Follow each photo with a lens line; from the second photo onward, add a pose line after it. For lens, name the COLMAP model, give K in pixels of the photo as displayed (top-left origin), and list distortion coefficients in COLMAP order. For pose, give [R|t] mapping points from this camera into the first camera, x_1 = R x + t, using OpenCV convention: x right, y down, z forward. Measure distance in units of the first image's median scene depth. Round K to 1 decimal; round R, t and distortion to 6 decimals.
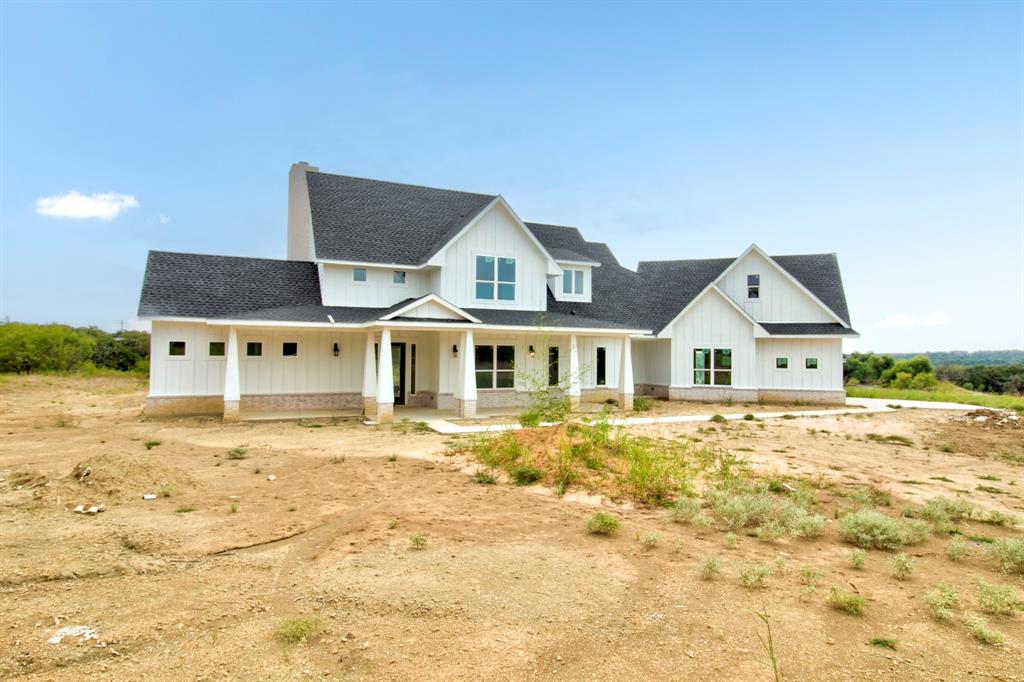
lens RADIAL K [[616.3, 0, 512.0], [0, 616.3, 341.0], [0, 0, 1]] dist [0.000469, 0.000329]
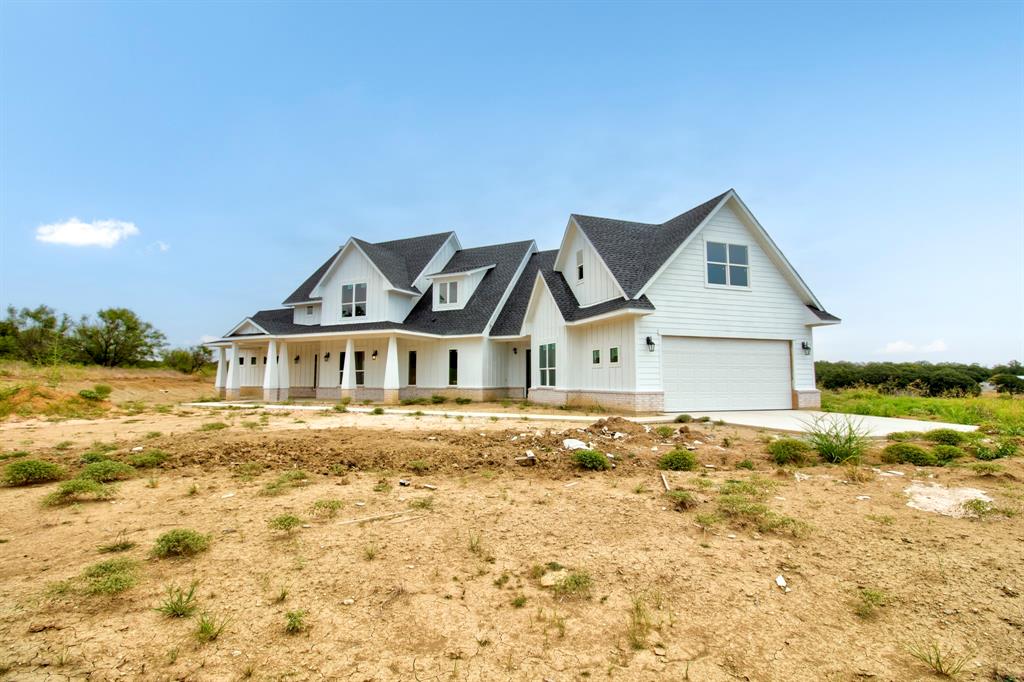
lens RADIAL K [[496.7, 0, 523.3], [0, 496.7, 330.6], [0, 0, 1]] dist [0.000346, -0.013201]
pose [[0.629625, -0.087097, -0.772002, 0.896560], [0.021466, 0.995267, -0.094779, 0.062249], [0.776603, 0.043103, 0.628514, 0.554252]]
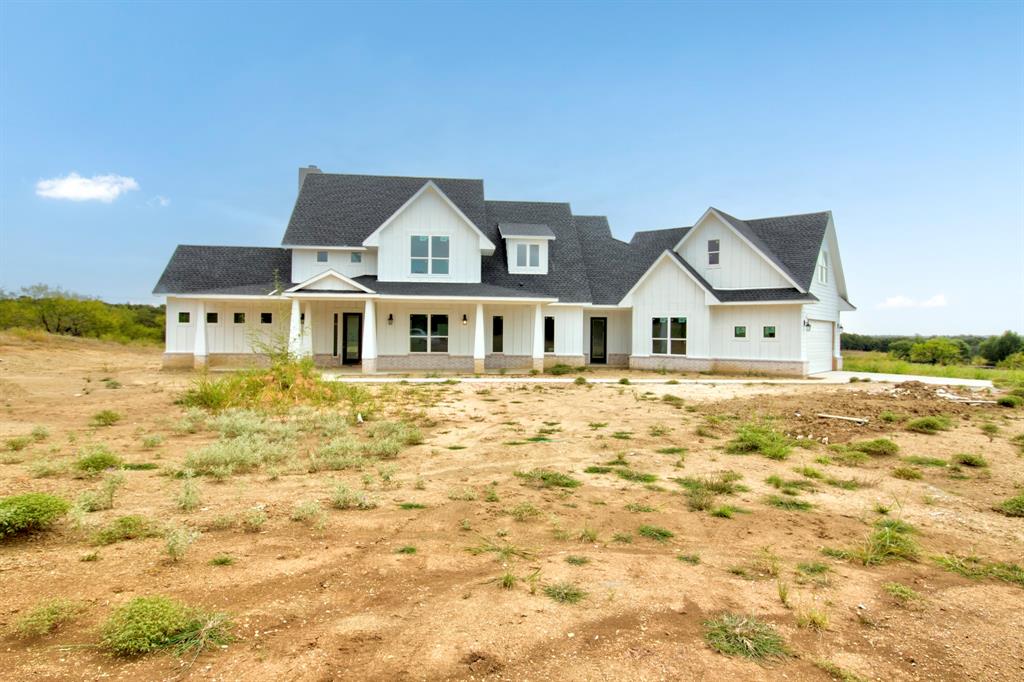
lens RADIAL K [[616.3, 0, 512.0], [0, 616.3, 341.0], [0, 0, 1]] dist [0.000469, 0.000329]
pose [[0.939417, 0.005016, -0.342739, 0.448881], [0.004726, 0.999608, 0.027584, 0.022895], [0.342743, -0.027533, 0.939026, -0.011628]]
